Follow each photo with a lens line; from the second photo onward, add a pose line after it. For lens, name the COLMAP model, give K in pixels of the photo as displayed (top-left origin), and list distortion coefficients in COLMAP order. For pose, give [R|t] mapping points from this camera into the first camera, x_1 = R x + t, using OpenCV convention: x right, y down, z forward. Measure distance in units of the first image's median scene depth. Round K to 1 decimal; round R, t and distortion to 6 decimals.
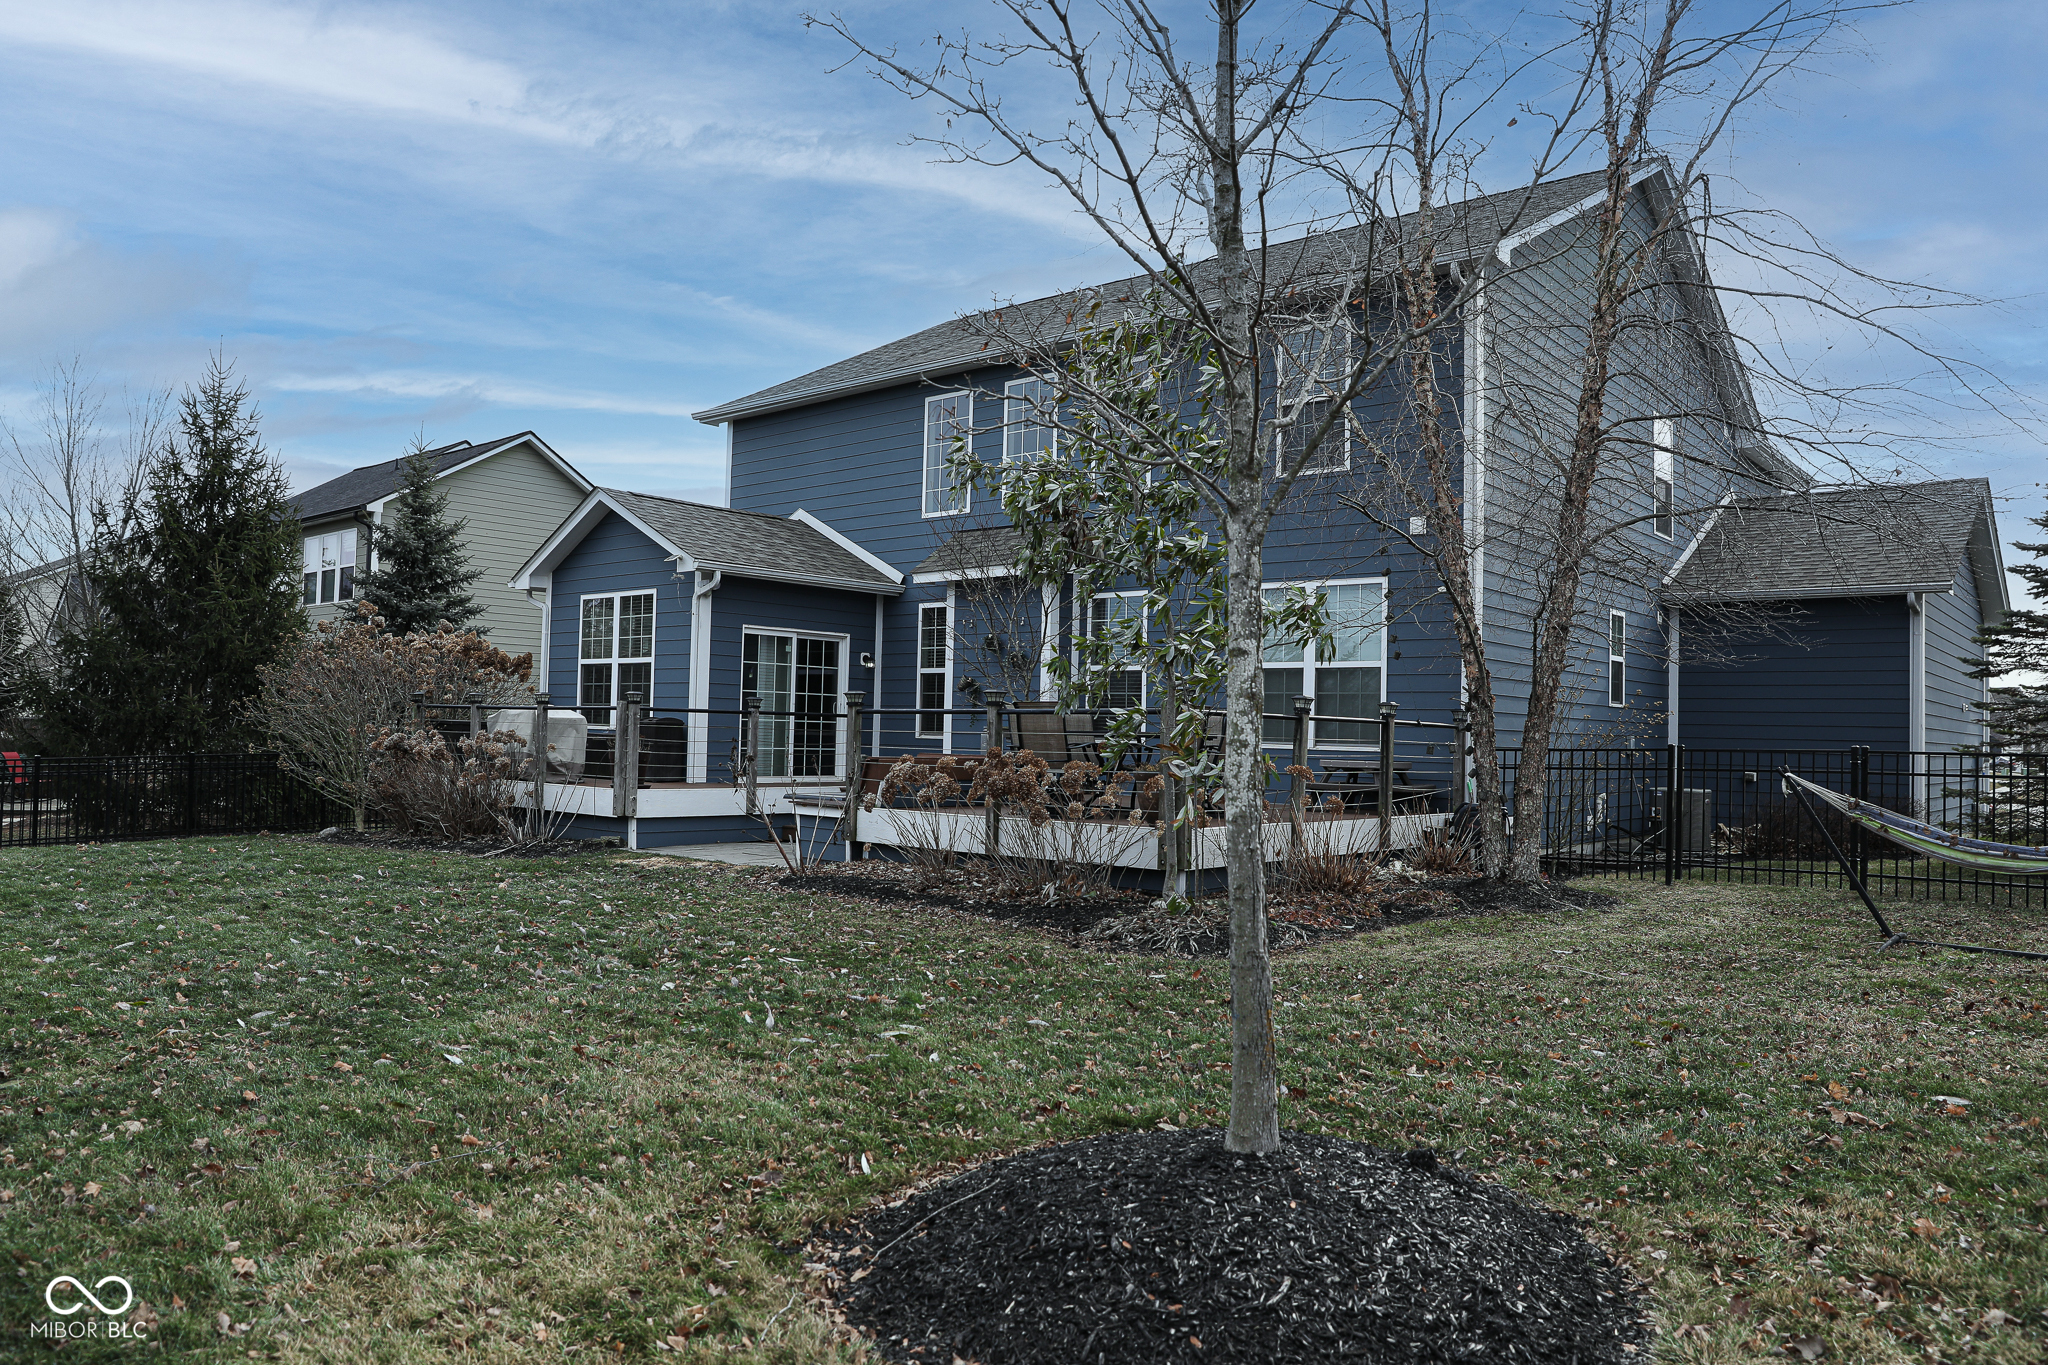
lens RADIAL K [[1446.7, 0, 1024.0], [0, 1446.7, 682.5], [0, 0, 1]] dist [-0.292474, -0.000214]
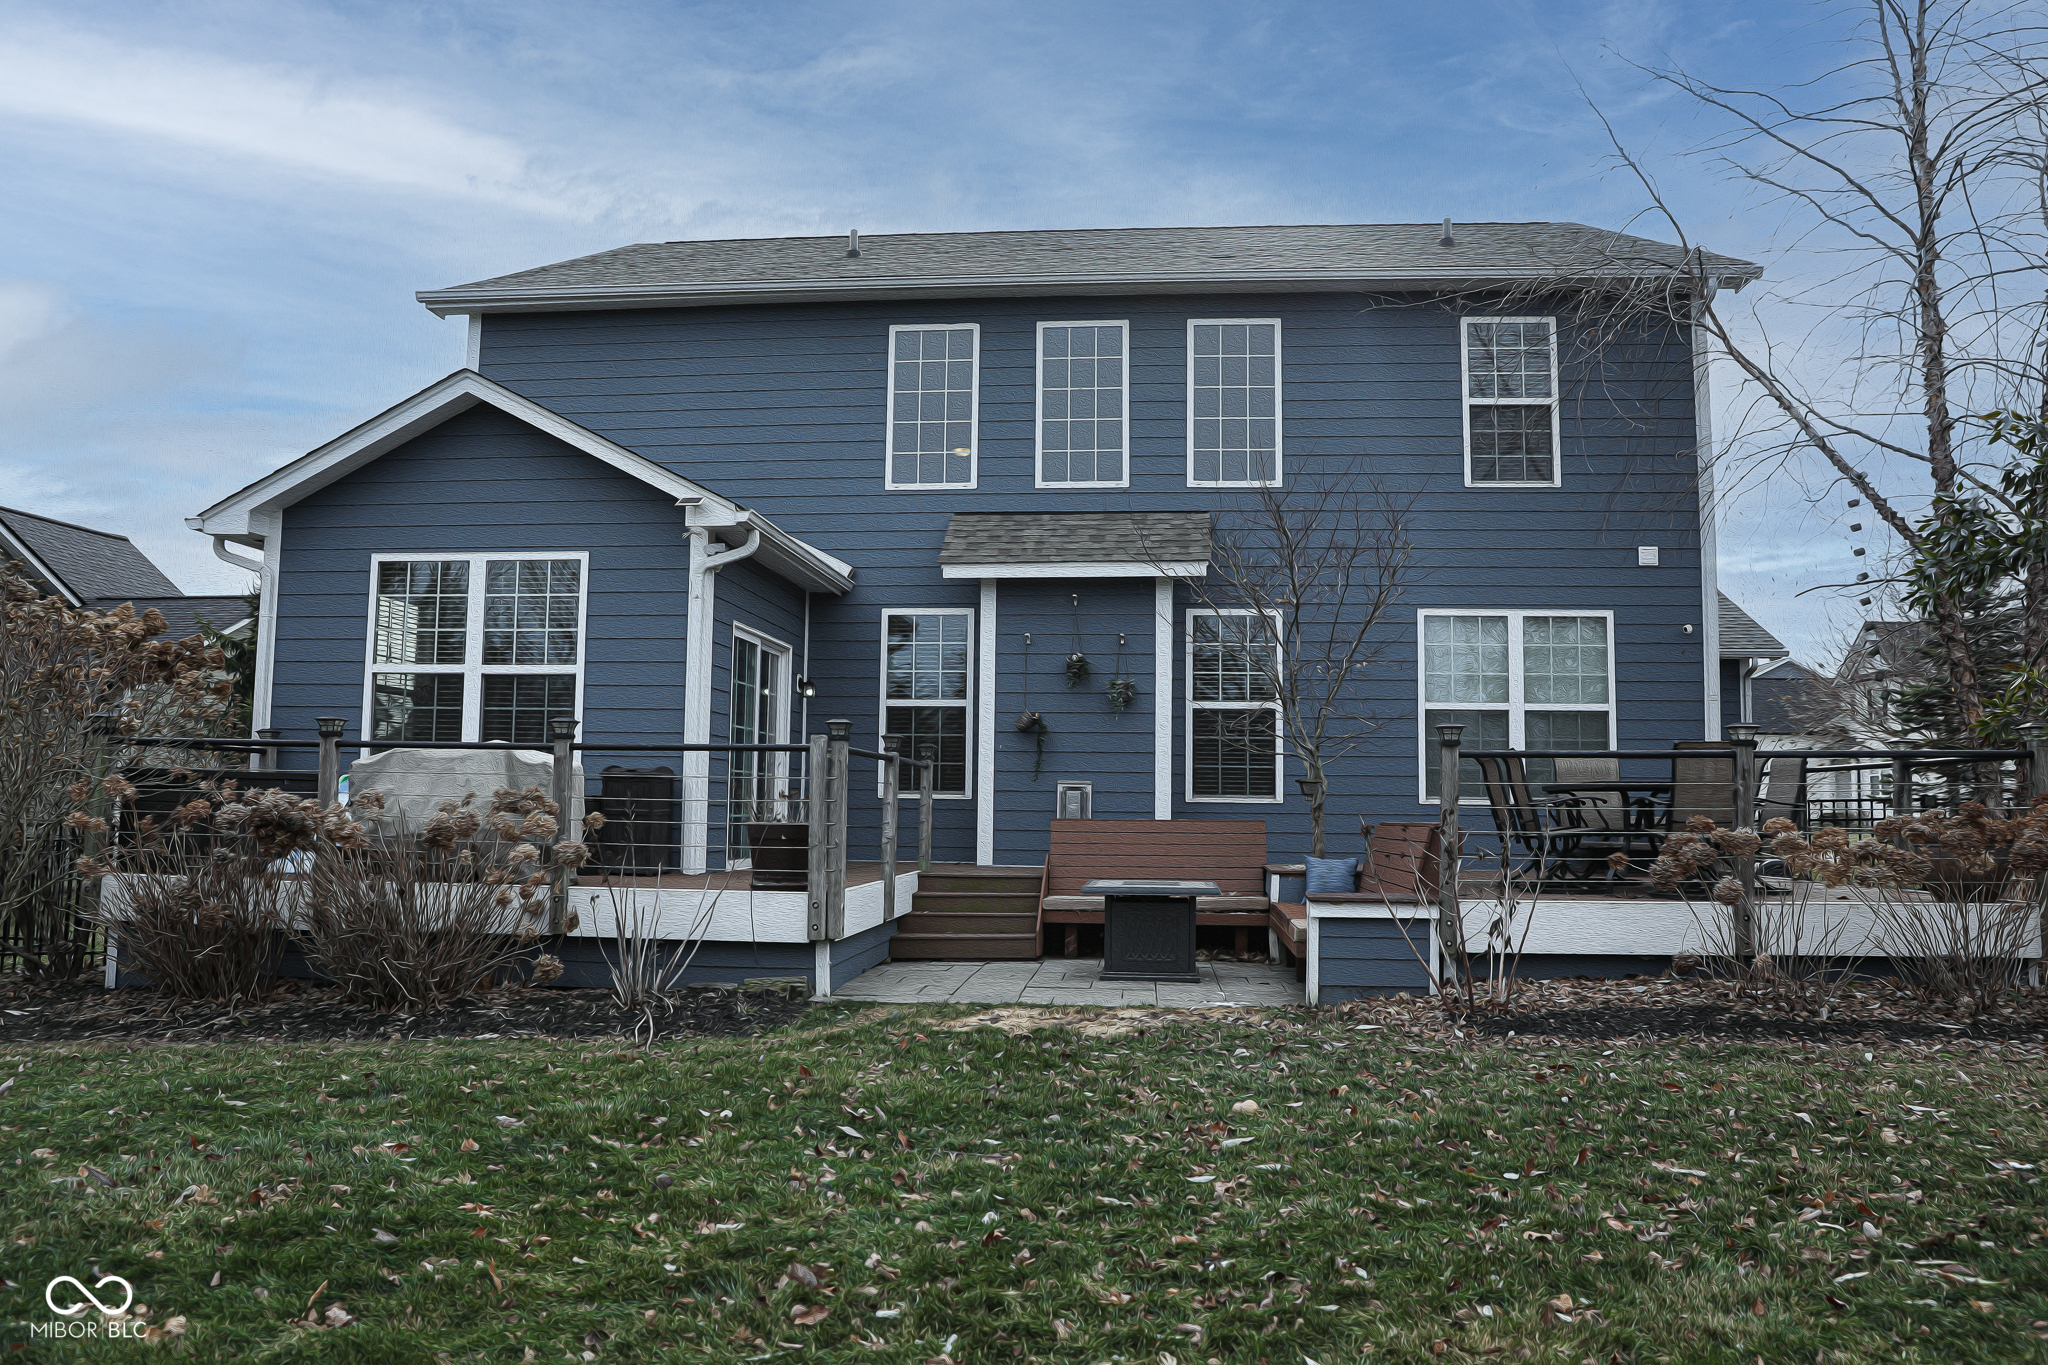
lens RADIAL K [[1423.8, 0, 1023.7], [0, 1423.8, 710.7], [0, 0, 1]] dist [-0.088707, -0.000297]
pose [[0.821563, 0.024179, 0.569605, -0.448569], [-0.018497, 0.999705, -0.015758, 0.007733], [-0.569818, 0.002411, 0.821768, 0.393095]]
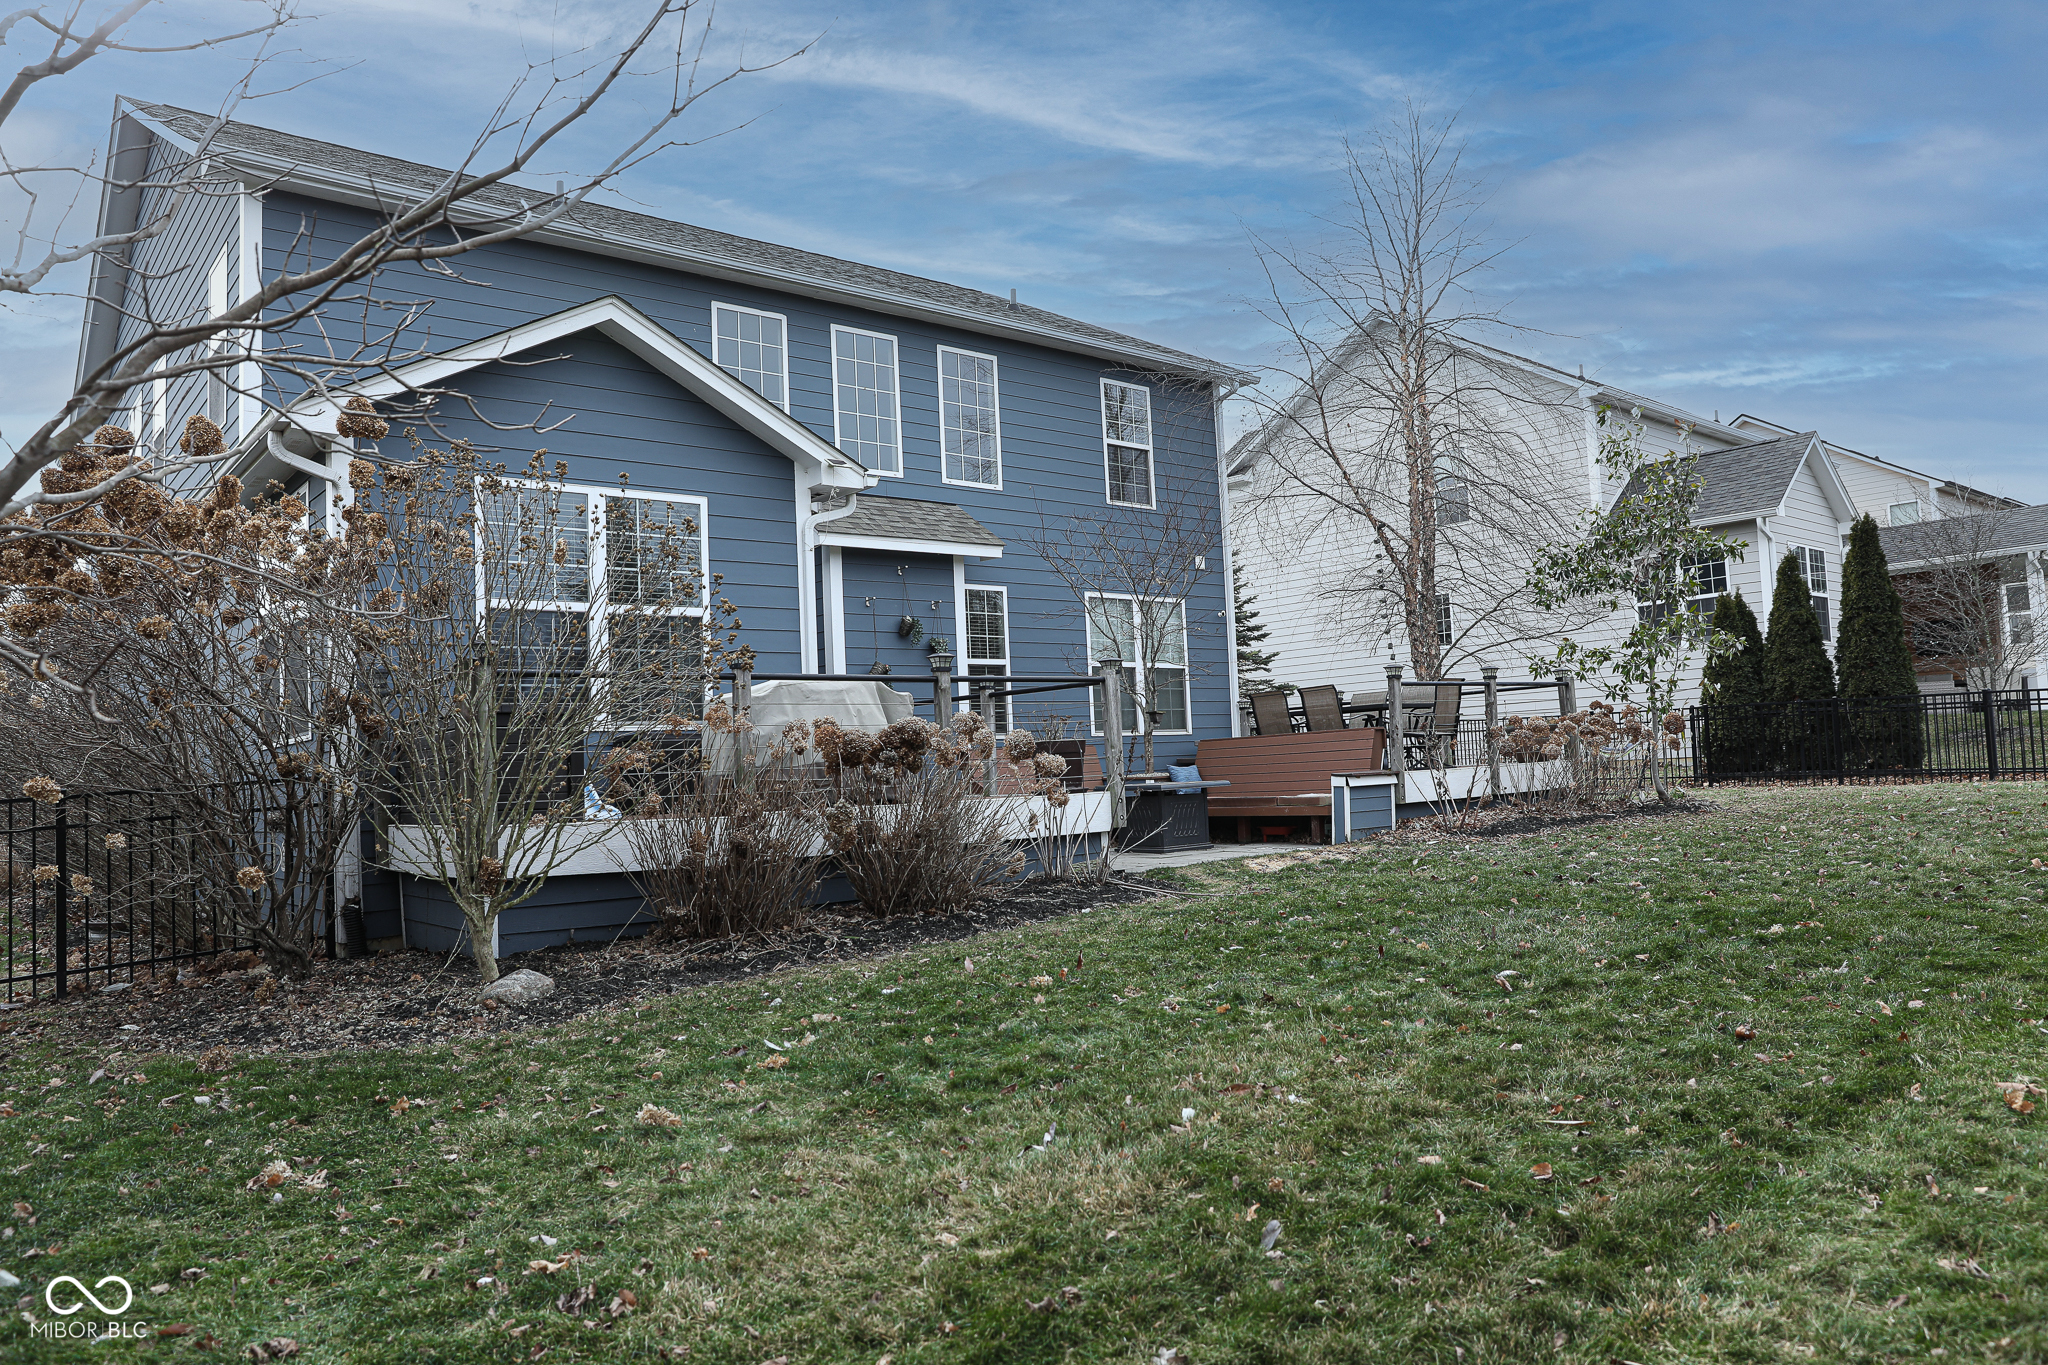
lens RADIAL K [[1423.8, 0, 1023.7], [0, 1423.8, 710.7], [0, 0, 1]] dist [-0.088707, -0.000297]
pose [[0.160896, 0.013143, 0.986884, -0.847176], [0.003452, 0.999898, -0.013879, 0.036222], [-0.986965, 0.005640, 0.160834, 0.760824]]
